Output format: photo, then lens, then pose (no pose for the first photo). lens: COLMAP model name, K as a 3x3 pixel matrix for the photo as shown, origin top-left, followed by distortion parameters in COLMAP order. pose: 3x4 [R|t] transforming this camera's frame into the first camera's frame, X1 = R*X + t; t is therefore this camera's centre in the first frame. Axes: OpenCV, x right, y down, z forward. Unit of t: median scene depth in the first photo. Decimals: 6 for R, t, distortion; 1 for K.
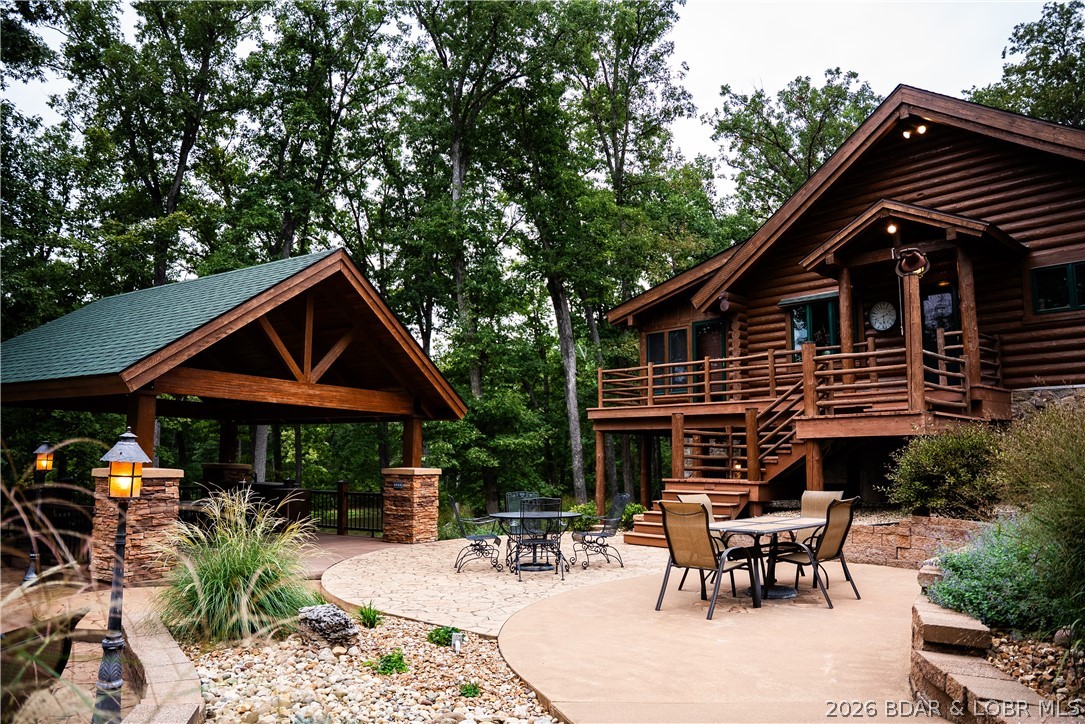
lens RADIAL K [[749.0, 0, 542.5], [0, 749.0, 362.0], [0, 0, 1]] dist [-0.180160, 0.134343]
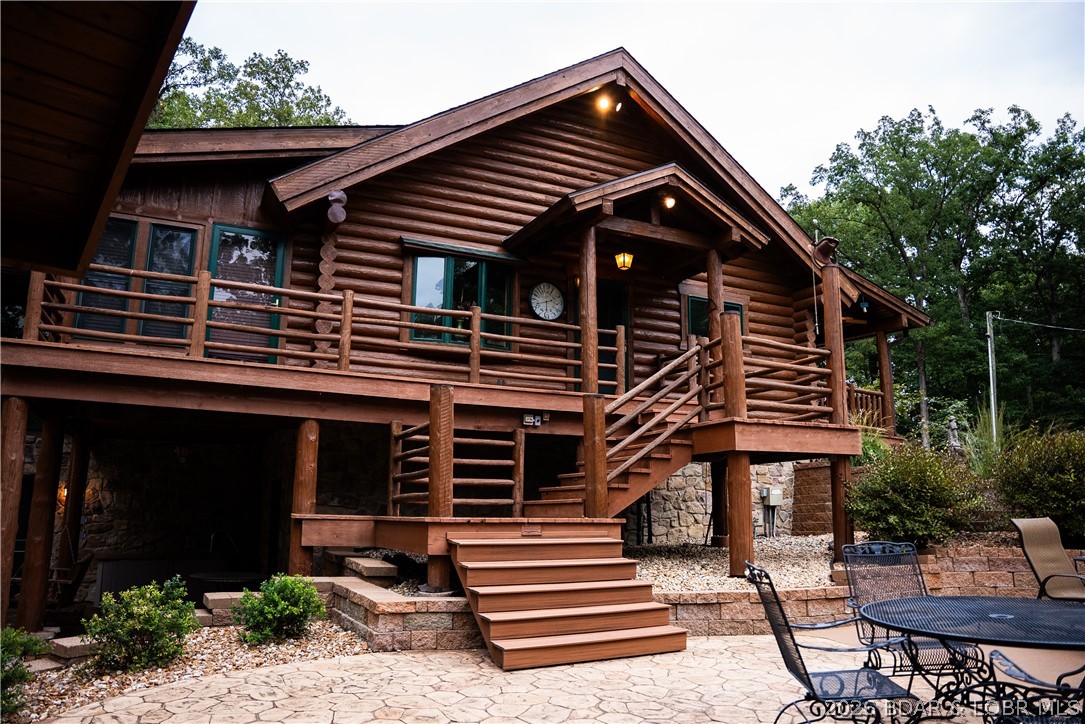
lens RADIAL K [[749.0, 0, 542.5], [0, 749.0, 362.0], [0, 0, 1]] dist [-0.180160, 0.134343]
pose [[0.251258, 0.173221, 0.952294, -0.275109], [-0.128570, 0.981111, -0.144540, 0.114835], [-0.959343, -0.086120, 0.268783, 0.782889]]
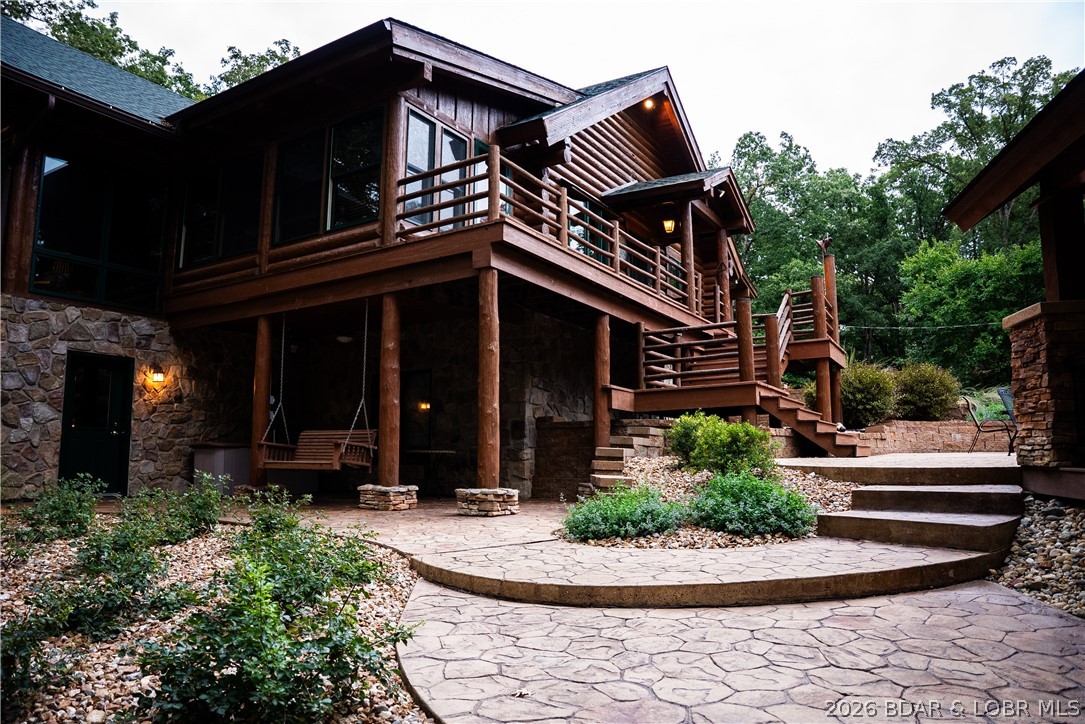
lens RADIAL K [[749.0, 0, 542.5], [0, 749.0, 362.0], [0, 0, 1]] dist [-0.180160, 0.134343]
pose [[-0.319246, 0.109735, 0.941297, -0.466662], [-0.122341, 0.980189, -0.155762, 0.275121], [-0.939742, -0.164886, -0.299496, 1.393736]]
